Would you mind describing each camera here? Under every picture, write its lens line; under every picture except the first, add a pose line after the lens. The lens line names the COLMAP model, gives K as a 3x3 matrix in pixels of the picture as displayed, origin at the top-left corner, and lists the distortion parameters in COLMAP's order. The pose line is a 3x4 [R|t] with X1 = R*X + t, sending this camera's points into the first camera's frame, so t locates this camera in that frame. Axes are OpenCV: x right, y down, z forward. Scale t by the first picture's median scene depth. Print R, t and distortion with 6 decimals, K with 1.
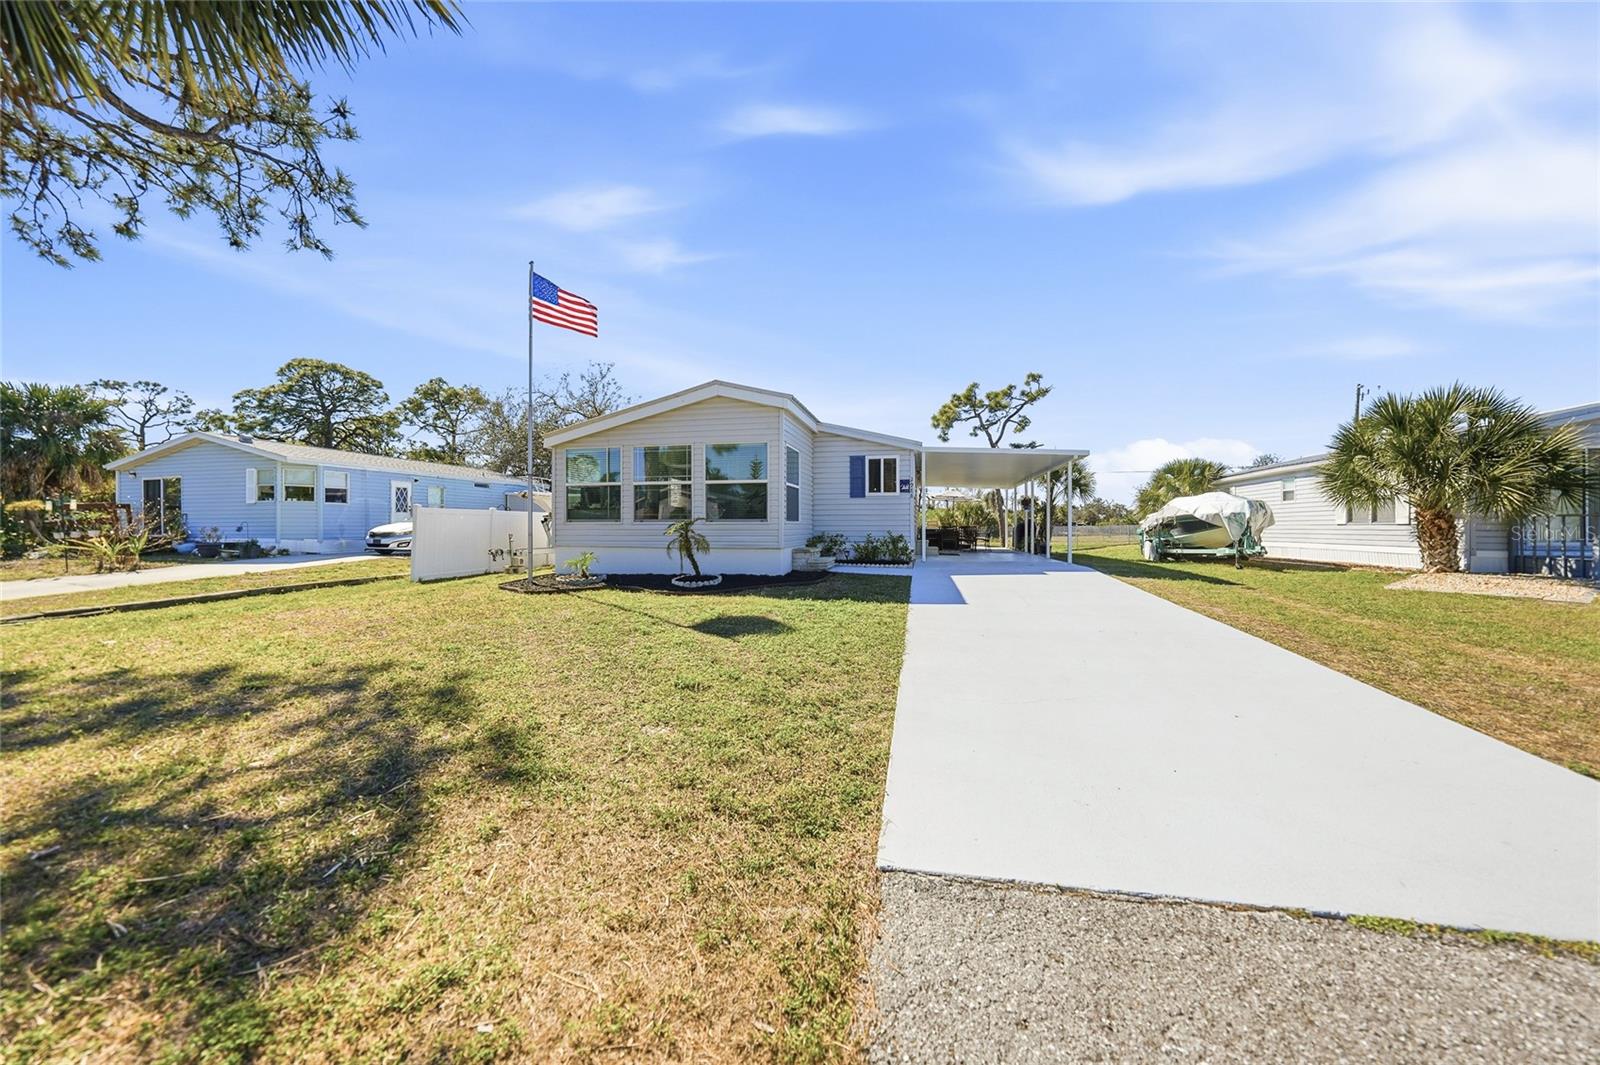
lens RADIAL K [[556.0, 0, 802.6], [0, 556.0, 529.8], [0, 0, 1]] dist [-0.026701, 0.006743]
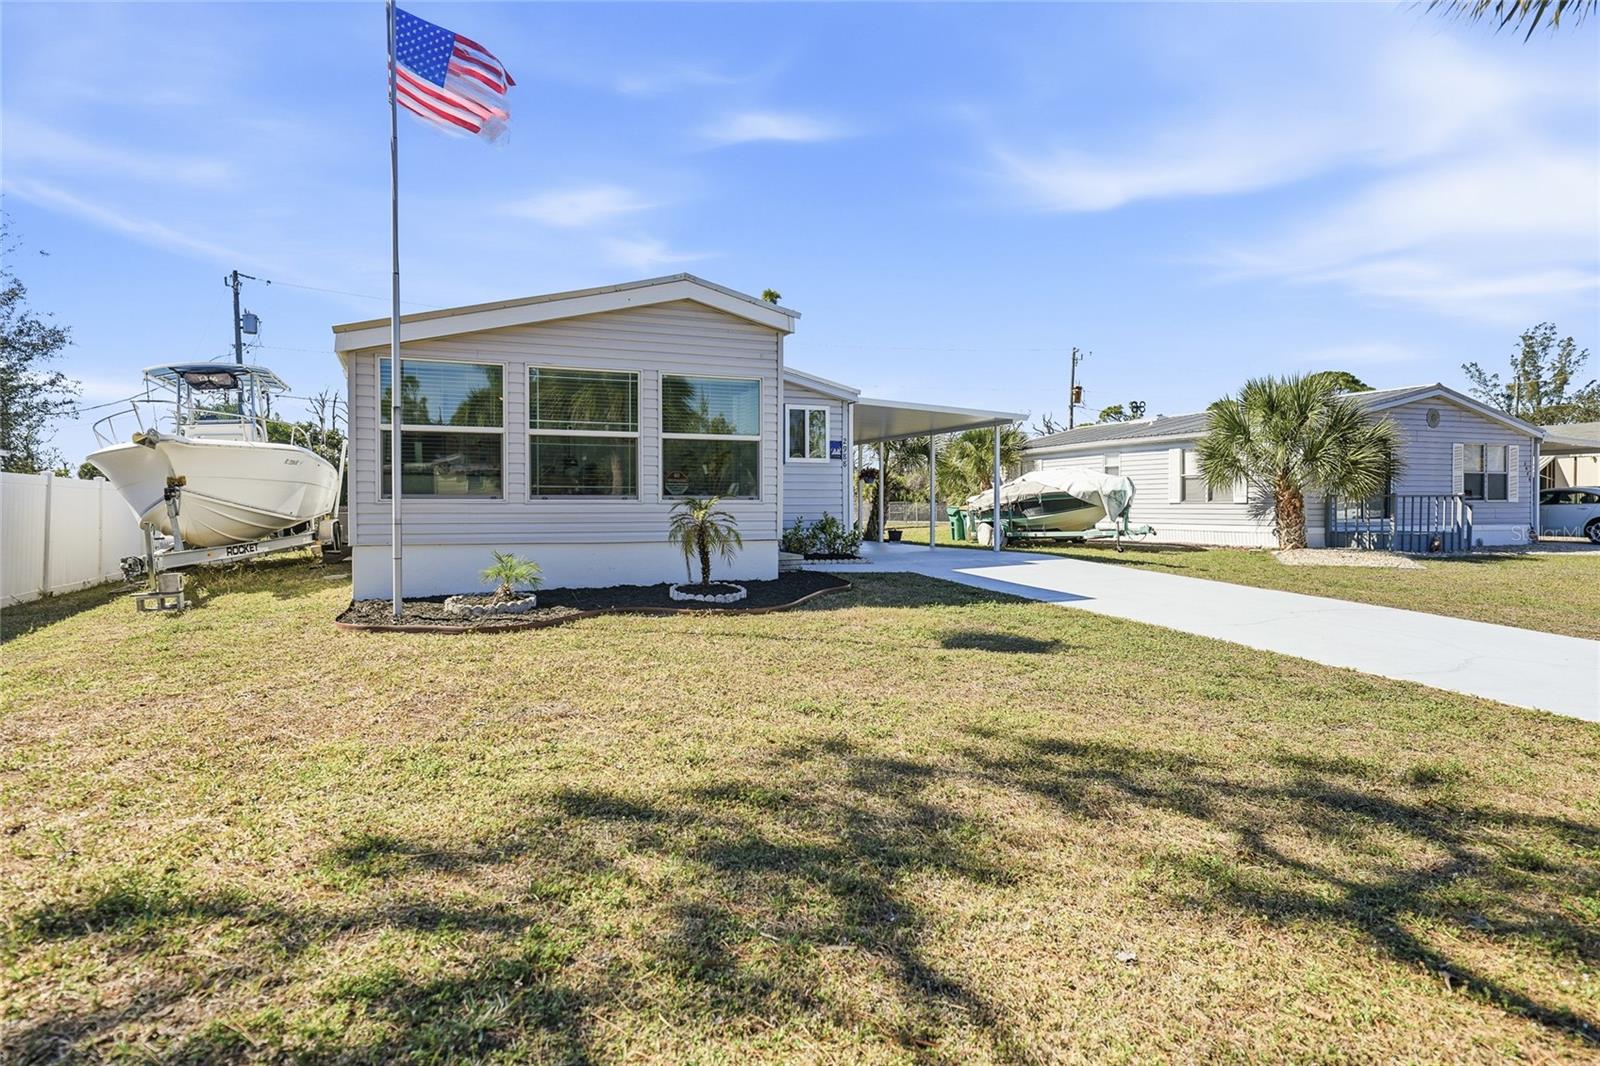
lens RADIAL K [[887.5, 0, 795.5], [0, 887.5, 509.1], [0, 0, 1]] dist [0.001569, 0.000617]
pose [[0.831995, -0.003886, 0.554770, -0.450012], [0.005355, 0.999985, -0.001026, -0.001566], [-0.554758, 0.003825, 0.832003, 0.072014]]
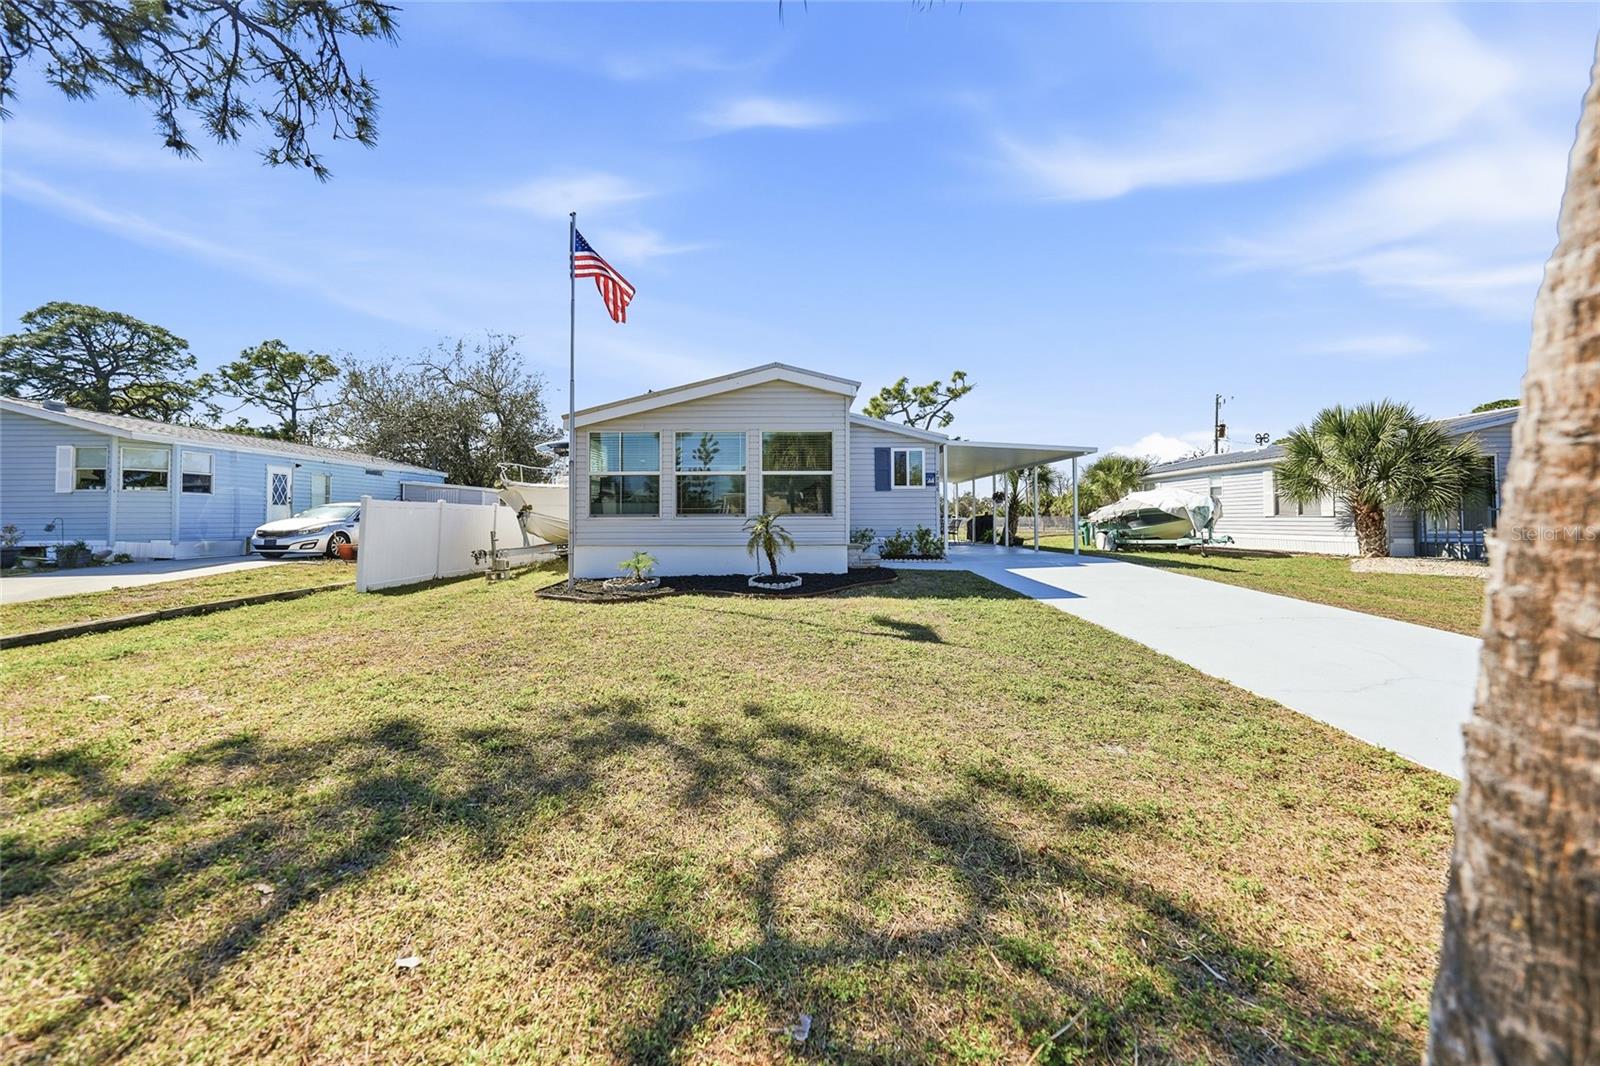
lens RADIAL K [[577.7, 0, 803.6], [0, 577.7, 508.5], [0, 0, 1]] dist [-0.029208, 0.007895]
pose [[0.976018, -0.000266, 0.217689, -0.236061], [0.005777, 0.999679, -0.024678, -0.003078], [-0.217613, 0.025343, 0.975706, 0.047605]]
